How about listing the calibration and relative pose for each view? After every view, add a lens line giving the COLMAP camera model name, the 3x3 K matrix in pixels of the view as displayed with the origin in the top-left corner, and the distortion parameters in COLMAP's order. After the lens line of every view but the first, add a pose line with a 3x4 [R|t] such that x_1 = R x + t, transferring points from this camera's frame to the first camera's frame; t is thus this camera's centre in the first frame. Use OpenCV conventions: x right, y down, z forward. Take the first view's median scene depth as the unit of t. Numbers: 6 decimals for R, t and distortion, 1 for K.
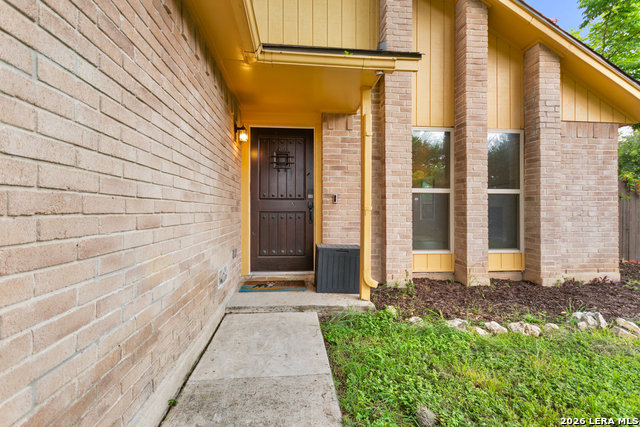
lens RADIAL K [[284.3, 0, 316.8], [0, 284.3, 210.6], [0, 0, 1]] dist [0.010282, 0.000326]
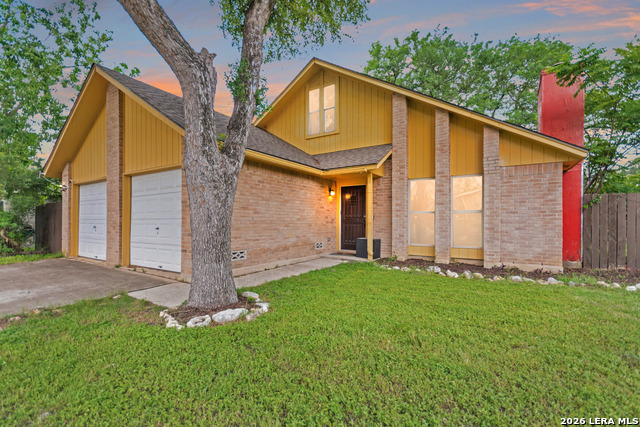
lens RADIAL K [[284.3, 0, 317.2], [0, 284.3, 220.3], [0, 0, 1]] dist [0.010282, 0.000326]
pose [[0.784459, -0.004139, -0.620166, 1.039593], [0.000677, 0.999983, -0.005818, -0.007538], [0.620180, 0.004144, 0.784449, -0.917711]]
